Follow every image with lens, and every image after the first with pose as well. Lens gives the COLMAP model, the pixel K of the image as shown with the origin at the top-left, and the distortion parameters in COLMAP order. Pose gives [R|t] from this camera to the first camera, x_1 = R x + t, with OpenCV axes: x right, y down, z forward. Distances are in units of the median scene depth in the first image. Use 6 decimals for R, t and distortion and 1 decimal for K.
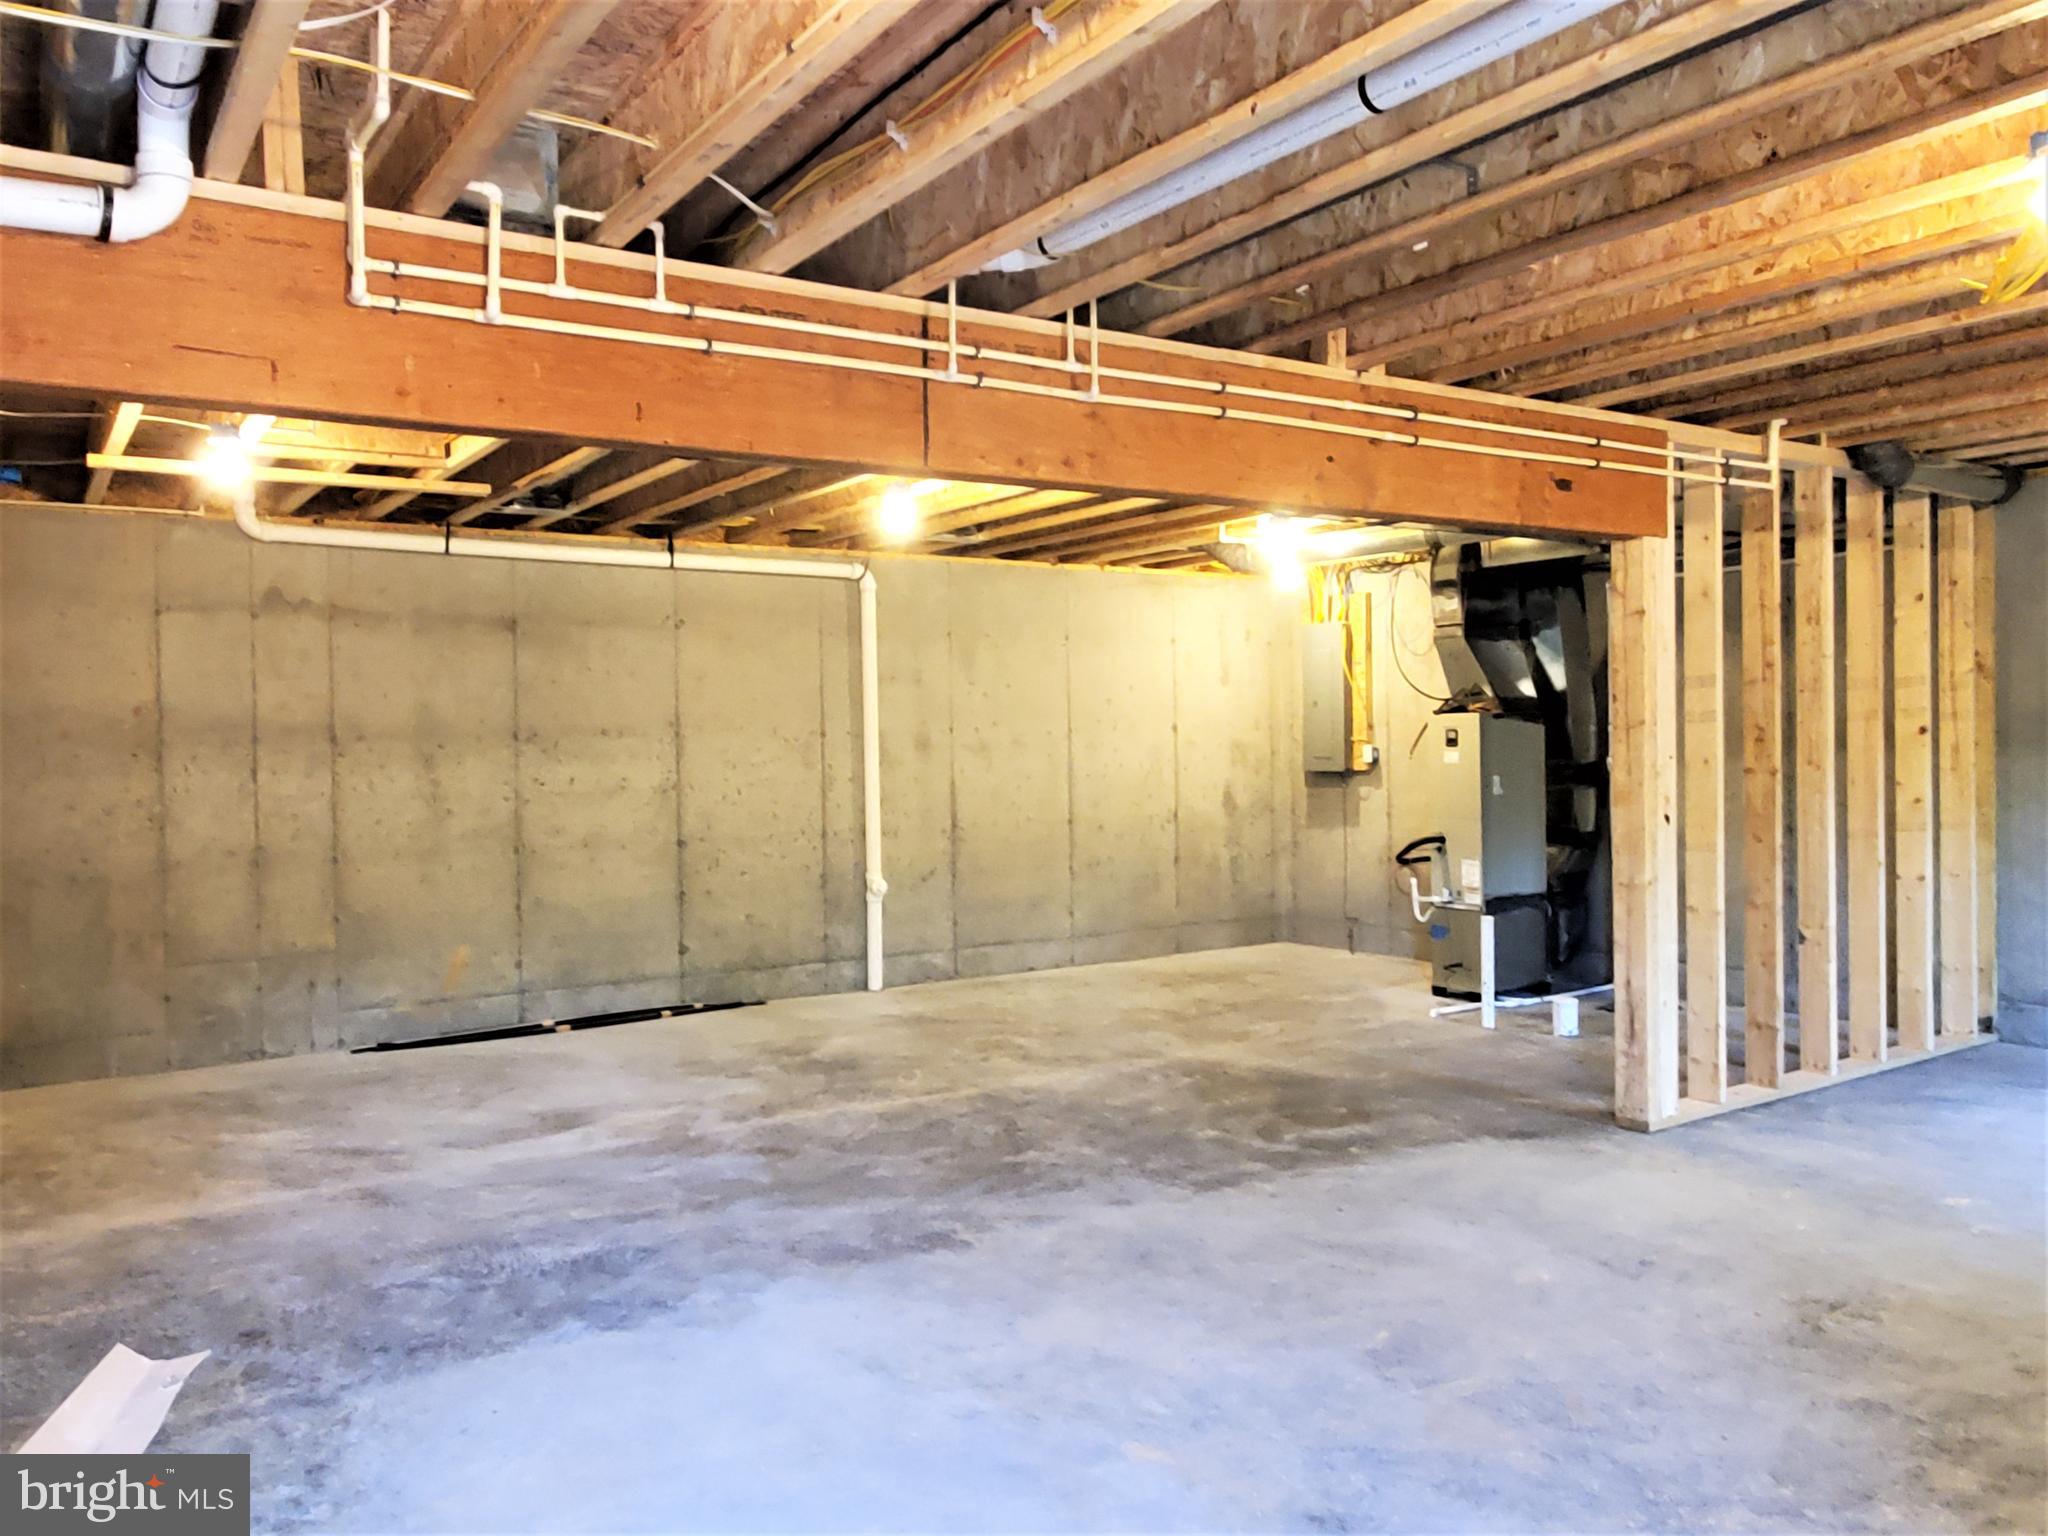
lens RADIAL K [[1483.6, 0, 1024.0], [0, 1483.6, 768.0], [0, 0, 1]] dist [-0.003321, 0.000111]
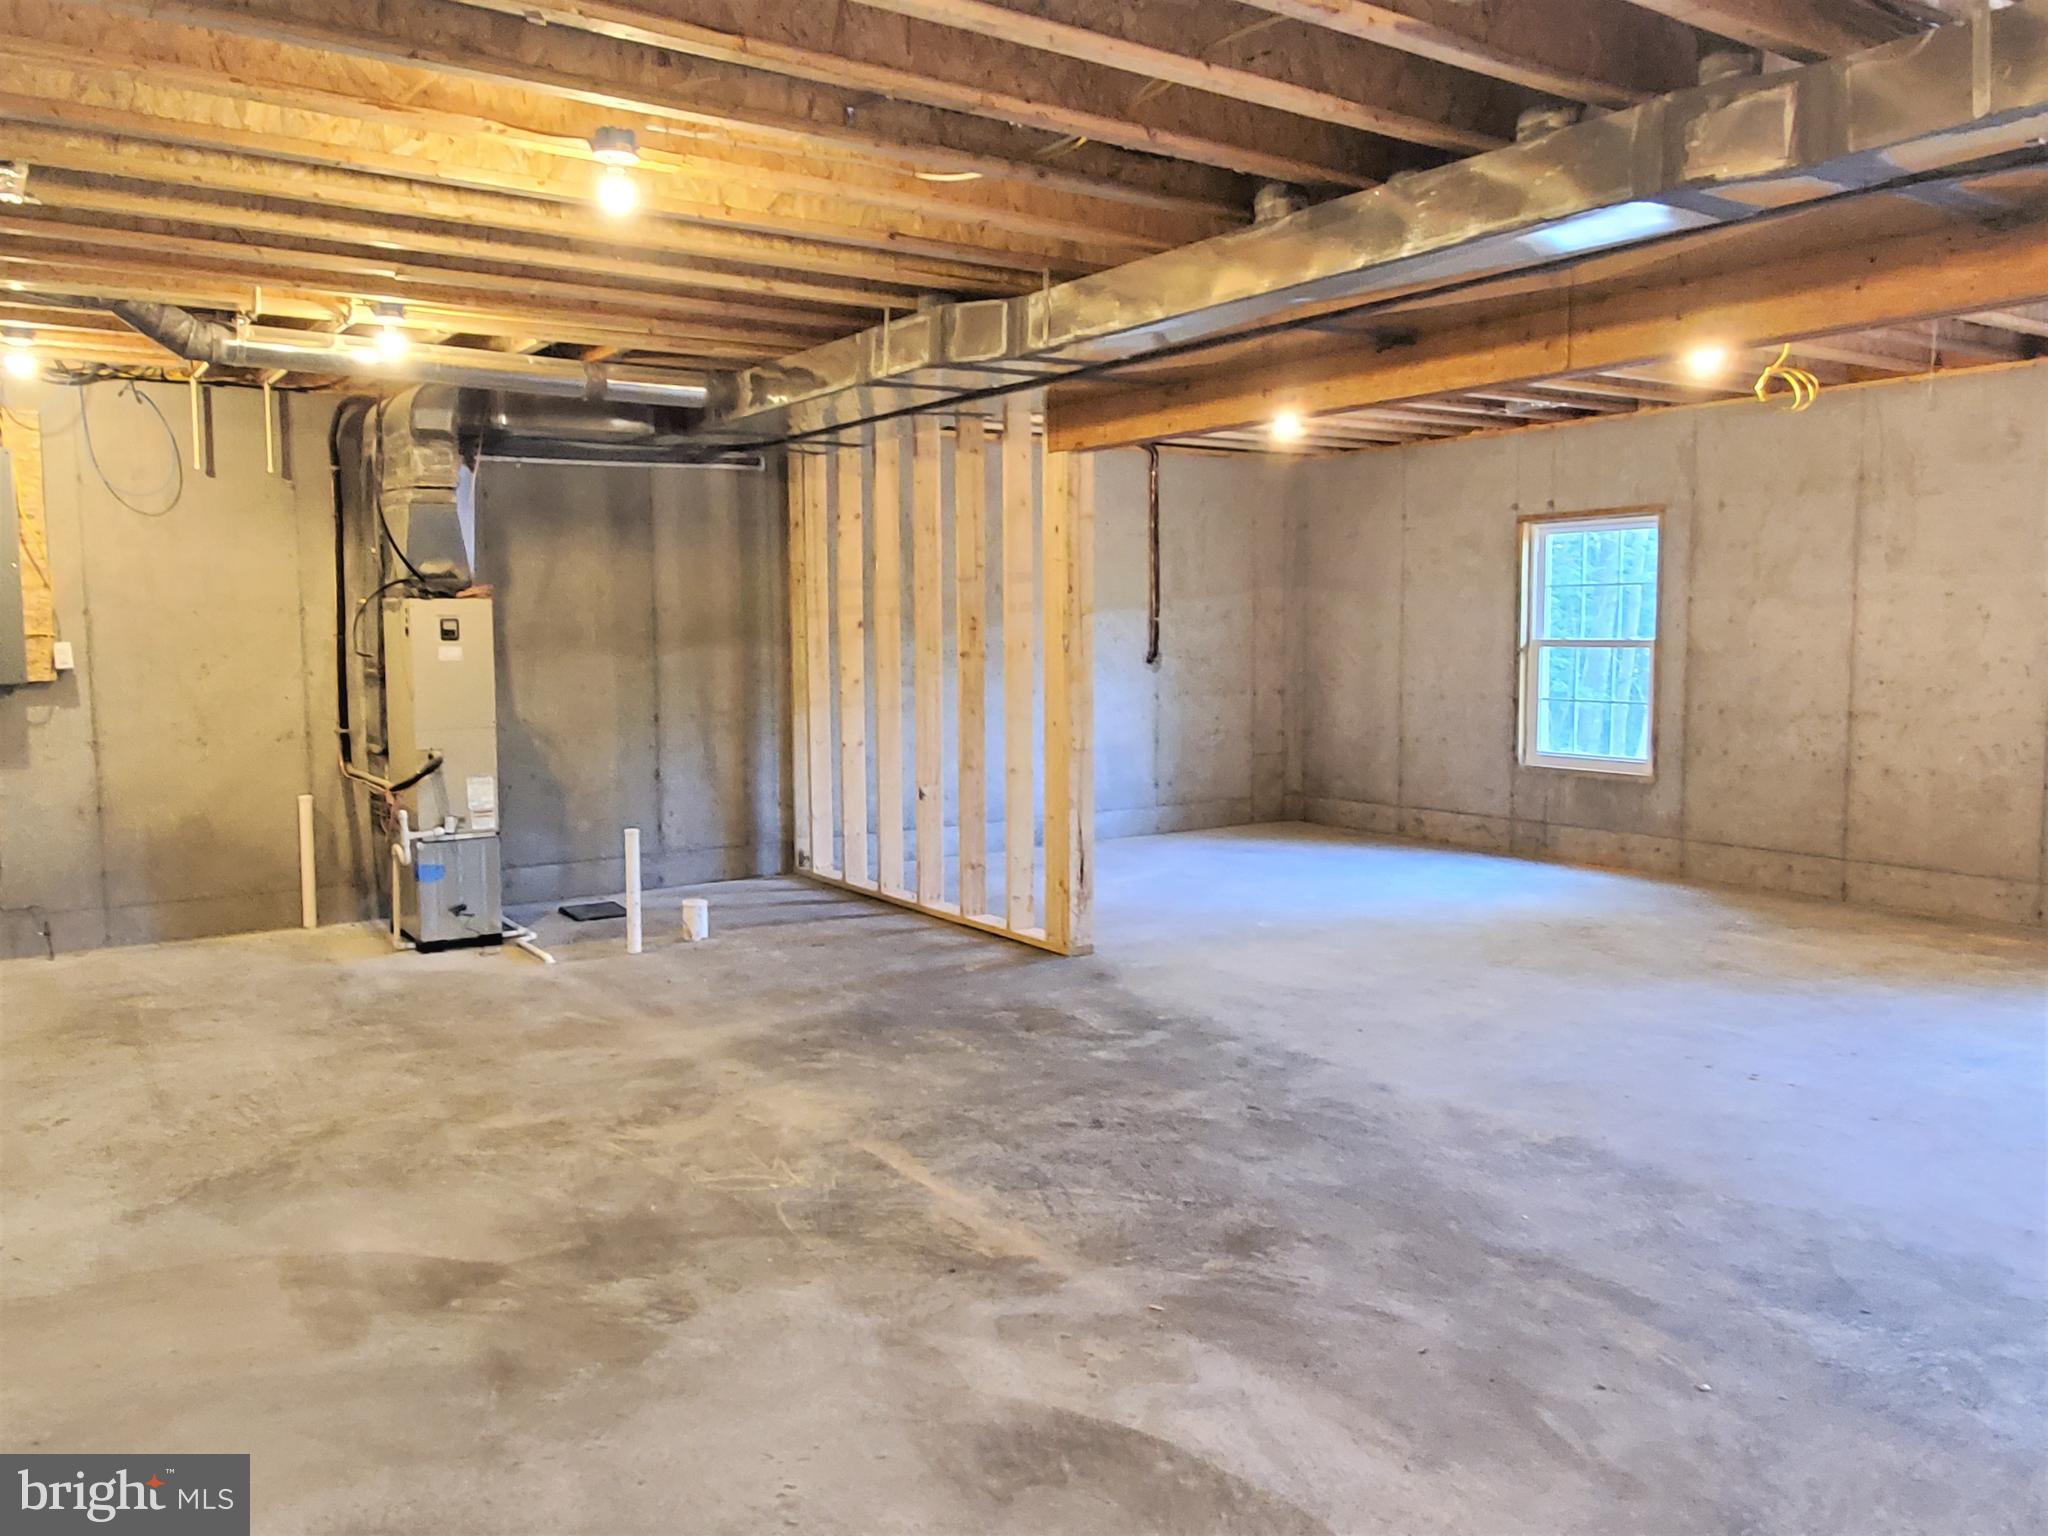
lens RADIAL K [[1488.1, 0, 943.8], [0, 1488.1, 767.0], [0, 0, 1]] dist [-0.036339, 0.066149]
pose [[0.042712, -0.078033, 0.996035, -0.765500], [0.027230, 0.996666, 0.076915, -0.000592], [-0.998716, 0.023837, 0.044695, 1.050328]]
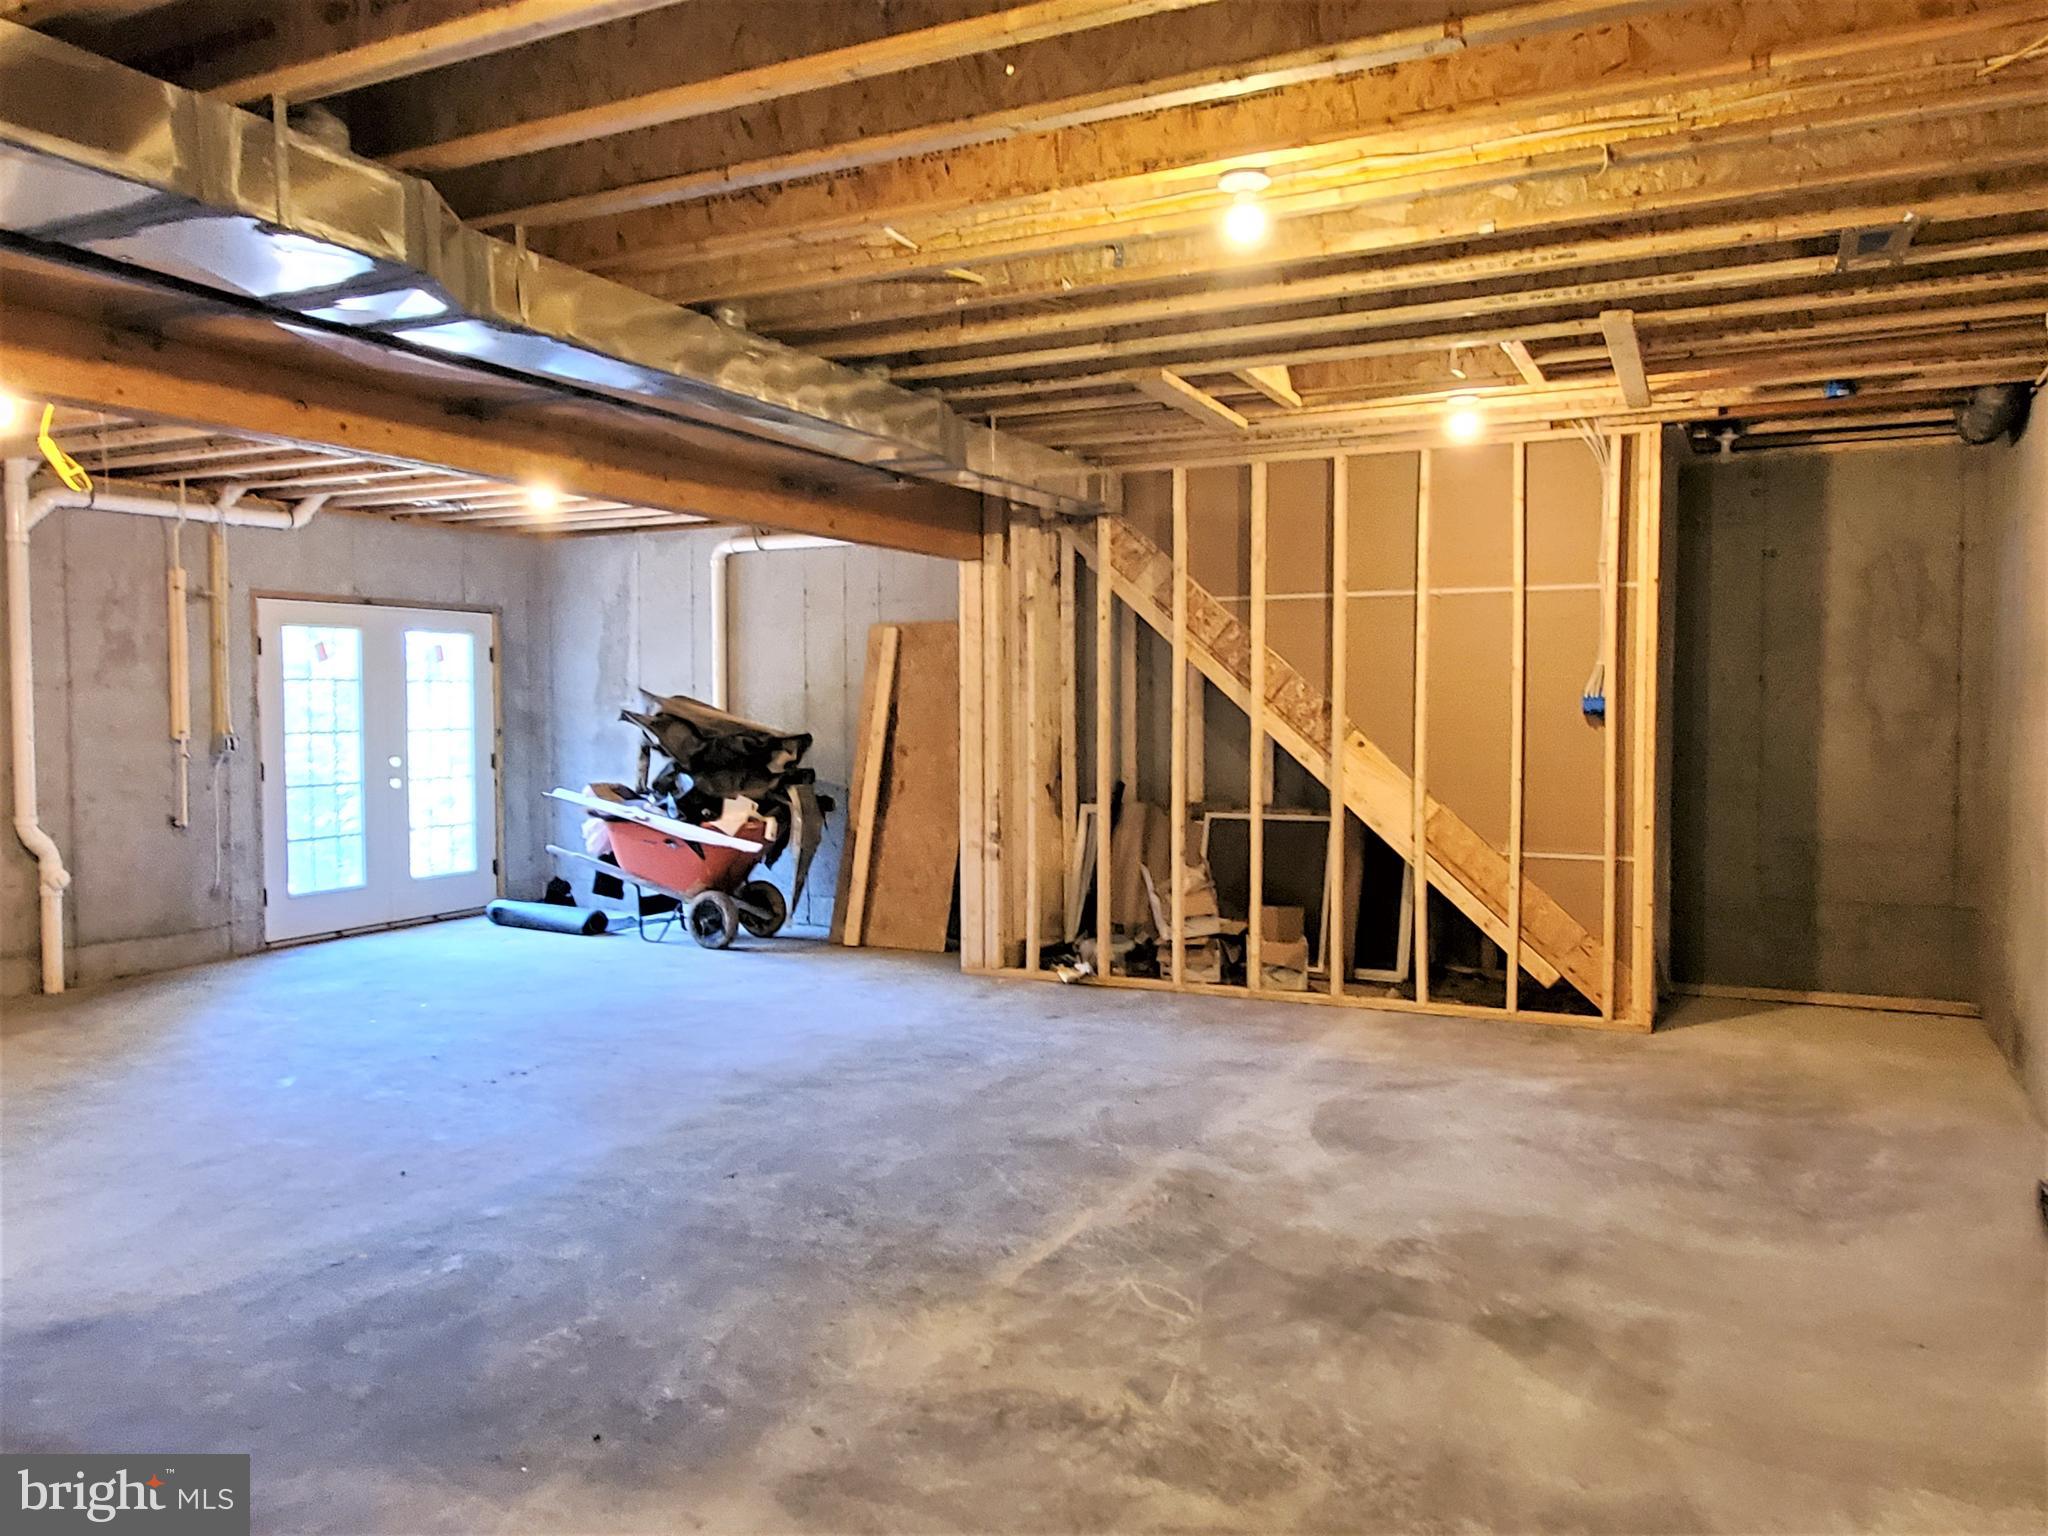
lens RADIAL K [[1566.9, 0, 955.5], [0, 1566.9, 765.0], [0, 0, 1]] dist [-0.003977, 0.005252]
pose [[-0.887871, 0.039826, -0.458366, 0.292788], [0.010706, 0.997765, 0.065955, -0.032223], [0.459968, 0.053652, -0.886313, 1.727170]]
